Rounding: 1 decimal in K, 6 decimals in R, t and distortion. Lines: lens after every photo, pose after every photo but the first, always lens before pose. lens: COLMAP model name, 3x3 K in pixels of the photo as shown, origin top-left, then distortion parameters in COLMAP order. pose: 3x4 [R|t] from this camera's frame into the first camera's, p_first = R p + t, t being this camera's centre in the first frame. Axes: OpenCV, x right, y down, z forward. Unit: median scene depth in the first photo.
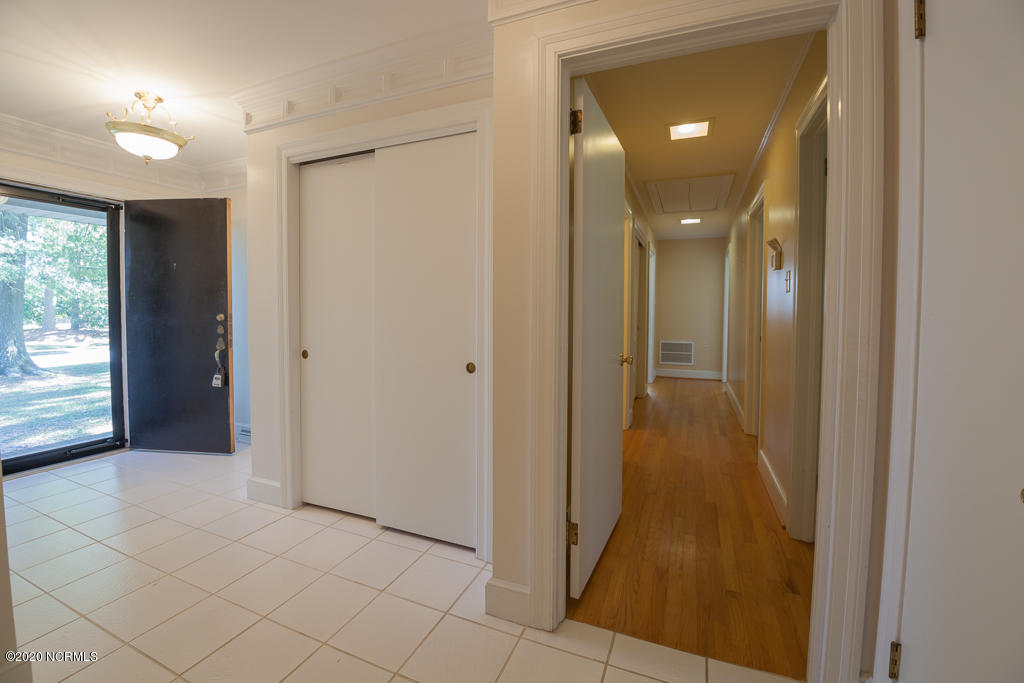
lens RADIAL K [[426.9, 0, 514.6], [0, 426.9, 324.9], [0, 0, 1]] dist [-0.012143, -0.008976]
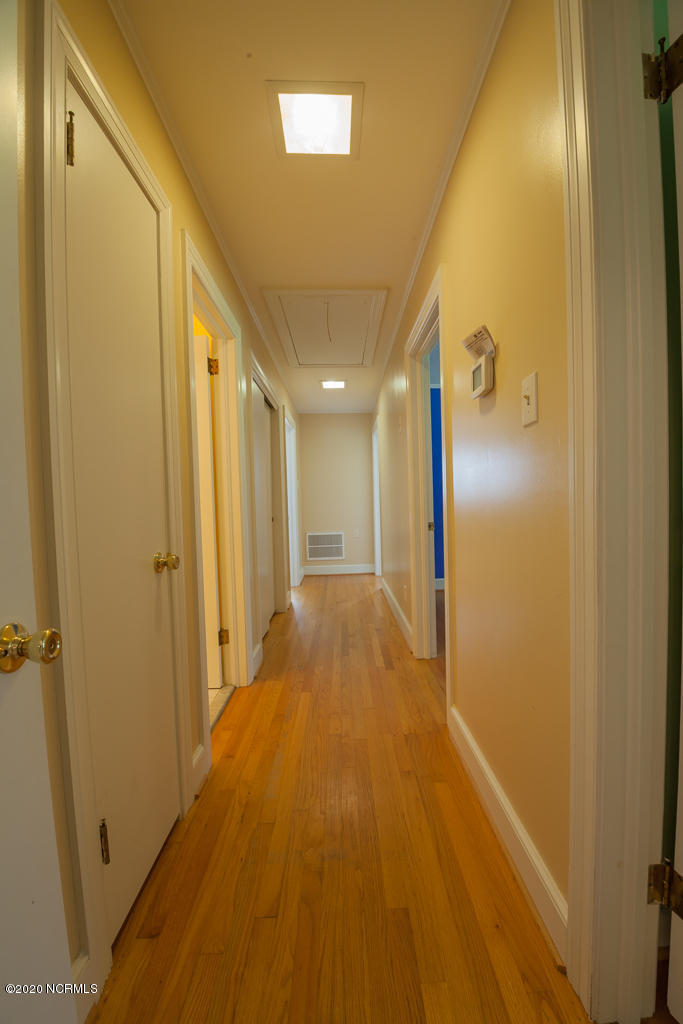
lens RADIAL K [[414.0, 0, 341.5], [0, 414.0, 512.0], [0, 0, 1]] dist [-0.001489, -0.000152]
pose [[0.922213, -0.039837, 0.384625, 0.149911], [0.045667, 0.998938, -0.006032, 0.005841], [-0.383977, 0.023128, 0.923053, 0.354394]]
